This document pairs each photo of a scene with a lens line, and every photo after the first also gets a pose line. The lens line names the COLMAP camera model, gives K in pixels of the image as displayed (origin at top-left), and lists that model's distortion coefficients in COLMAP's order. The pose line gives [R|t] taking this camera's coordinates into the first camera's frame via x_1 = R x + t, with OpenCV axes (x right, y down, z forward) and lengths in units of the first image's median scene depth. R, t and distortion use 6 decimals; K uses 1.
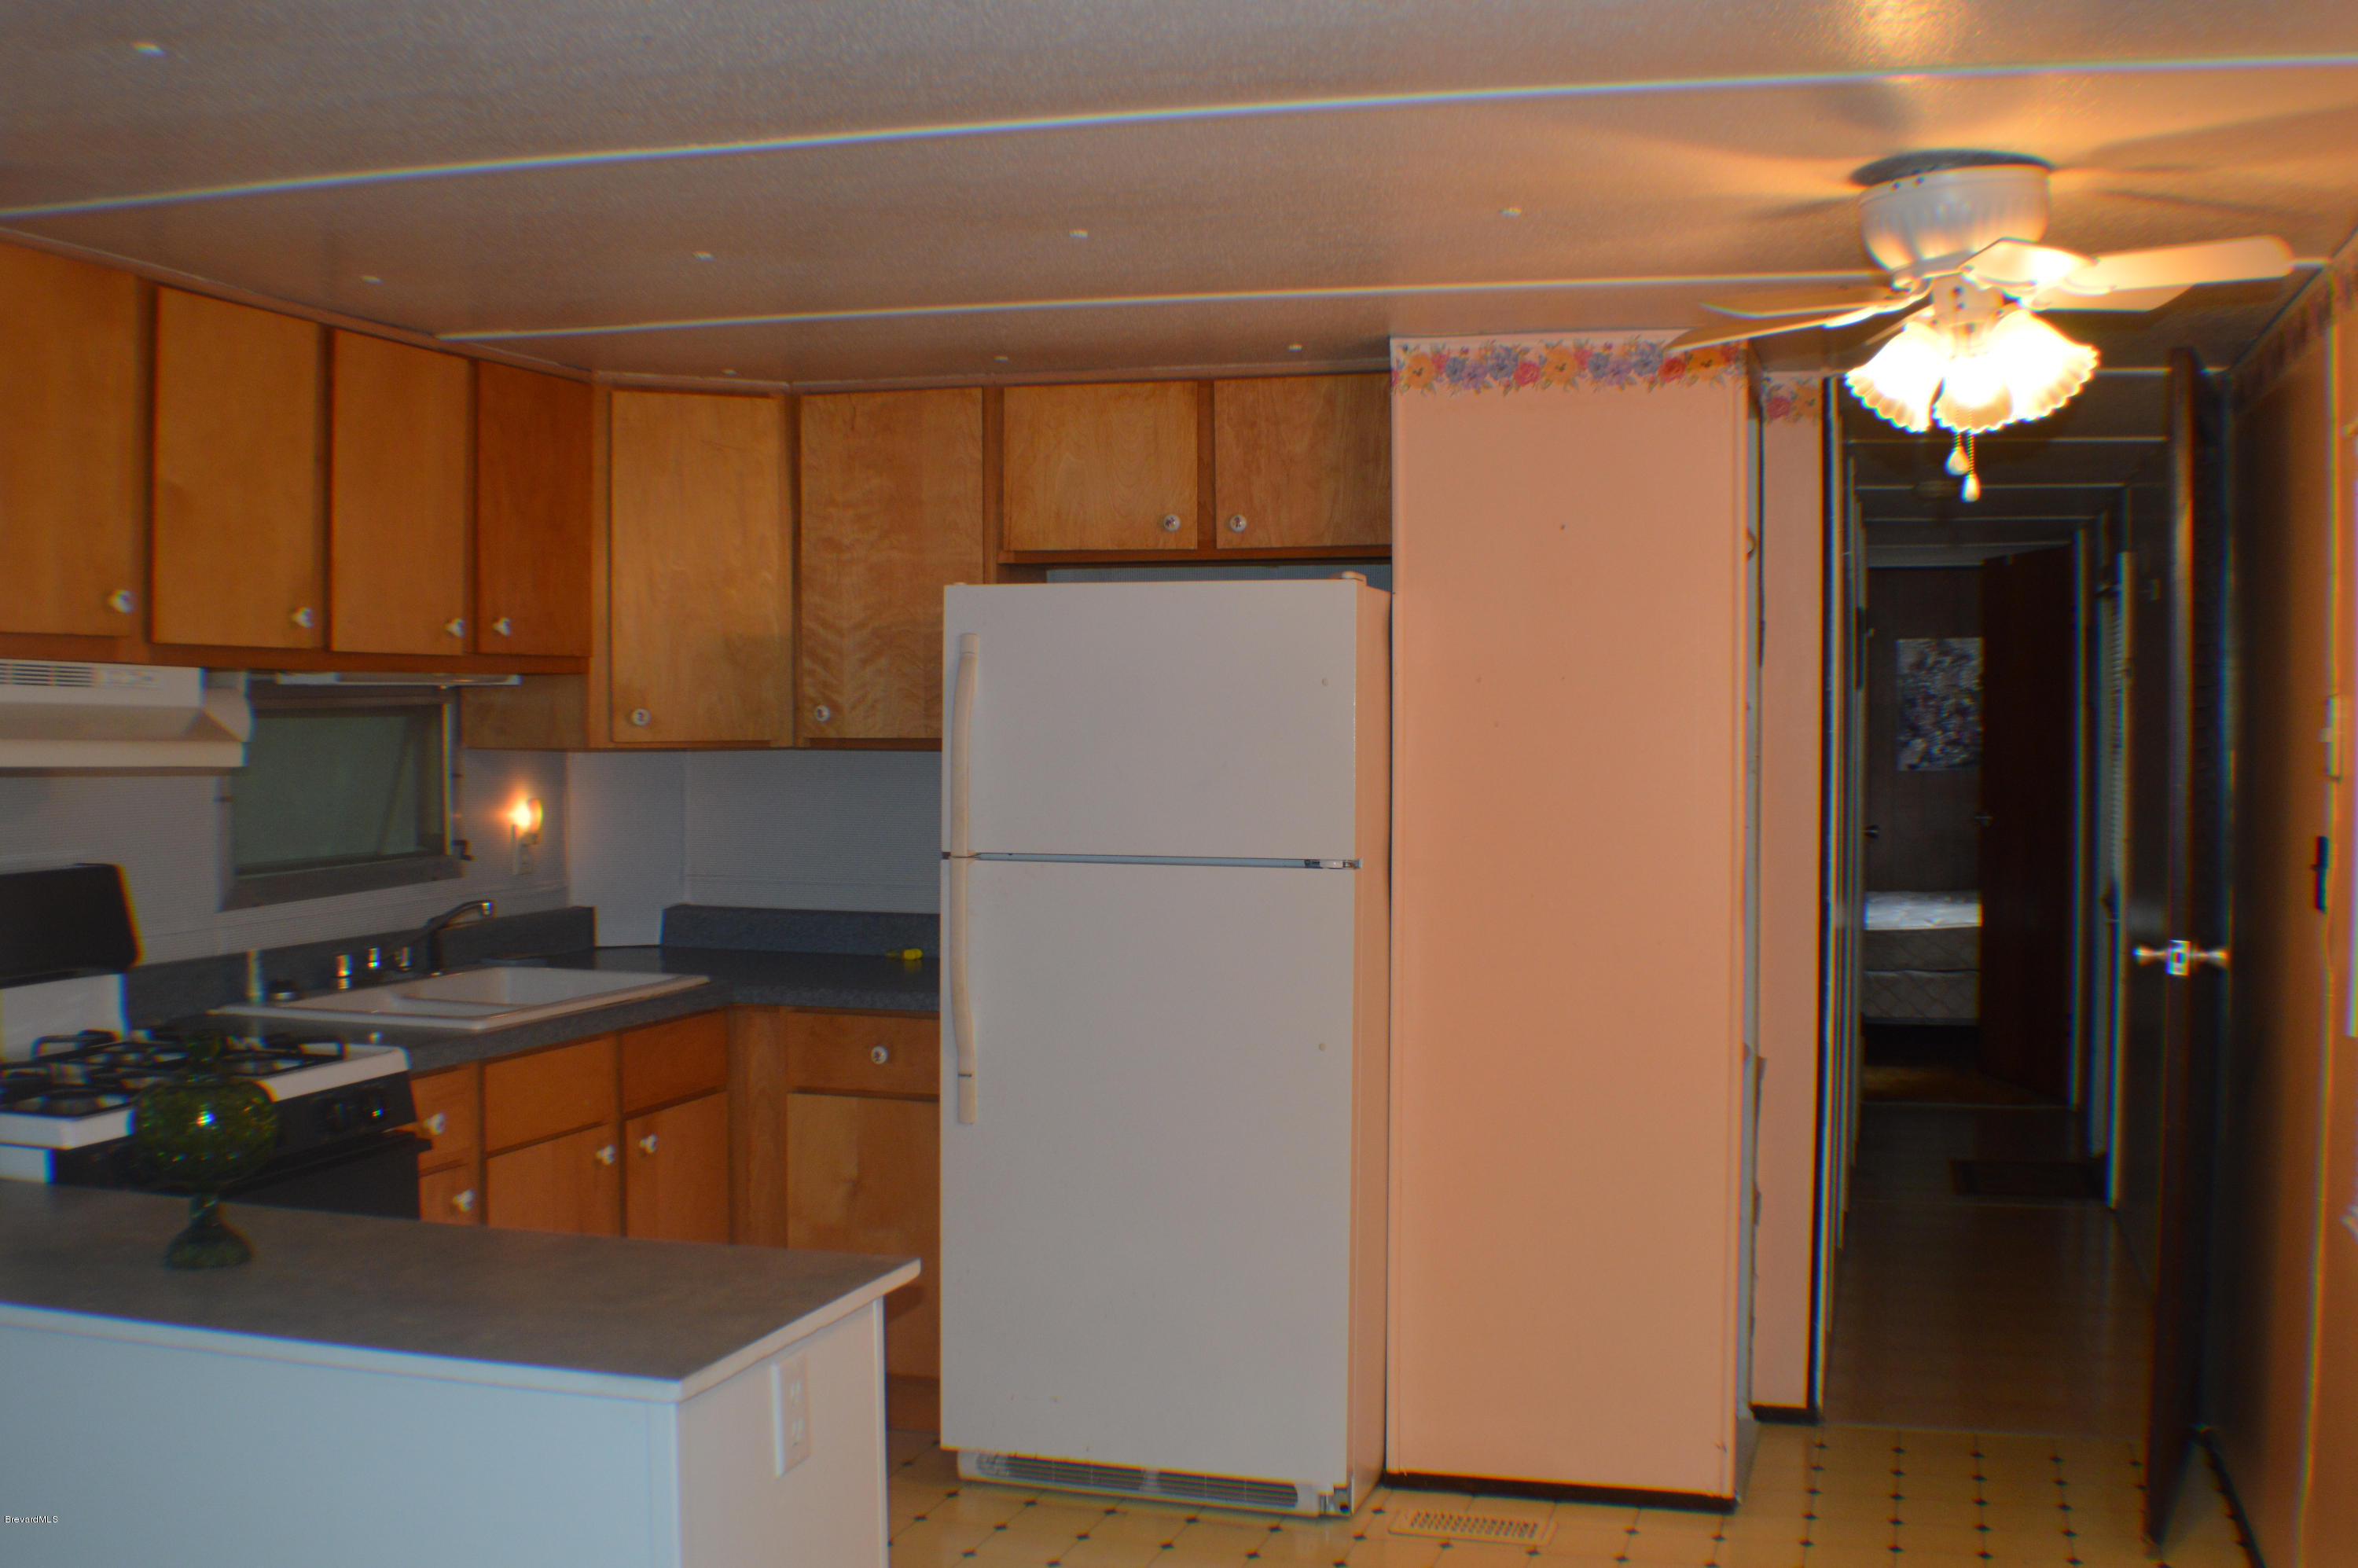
lens RADIAL K [[2480.3, 0, 1179.0], [0, 2480.3, 784.0], [0, 0, 1]] dist [-0.187741, 0.055697]
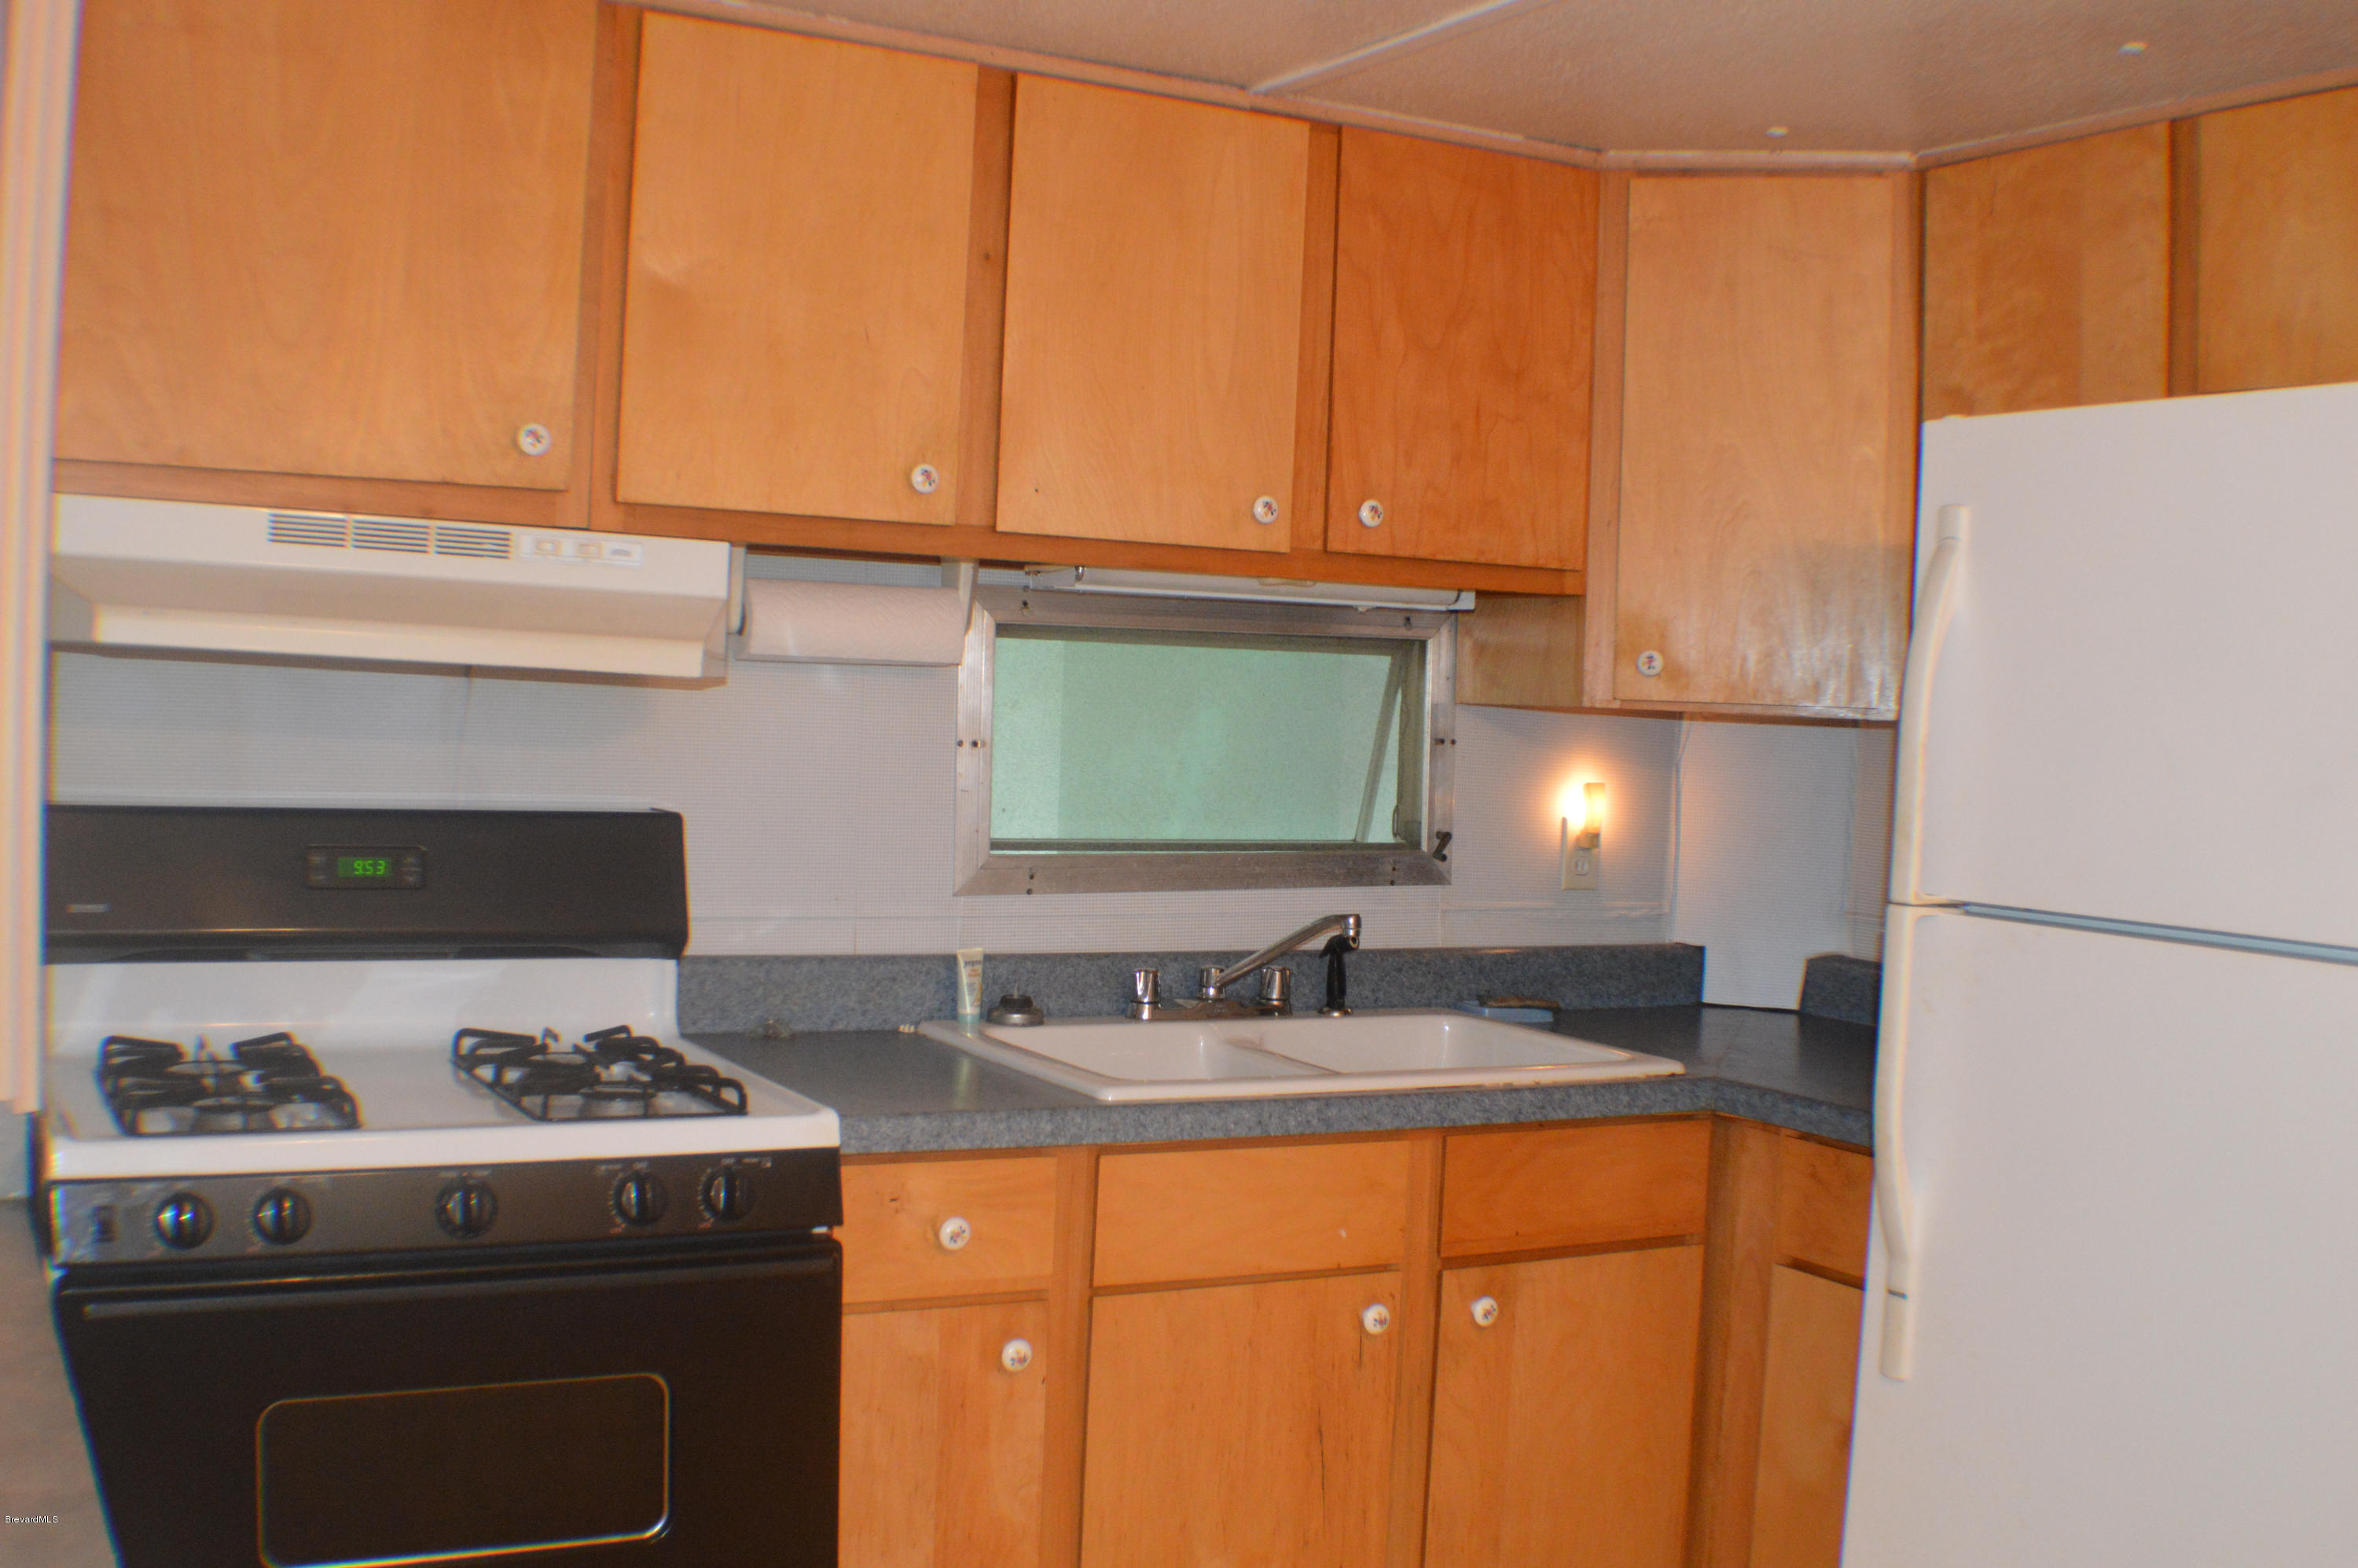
lens RADIAL K [[2480.3, 0, 1179.0], [0, 2480.3, 784.0], [0, 0, 1]] dist [-0.187741, 0.055697]
pose [[0.719512, 0.052139, -0.692520, 0.170749], [-0.060307, 0.998102, 0.012488, 0.005394], [0.691856, 0.032779, 0.721291, 0.488023]]
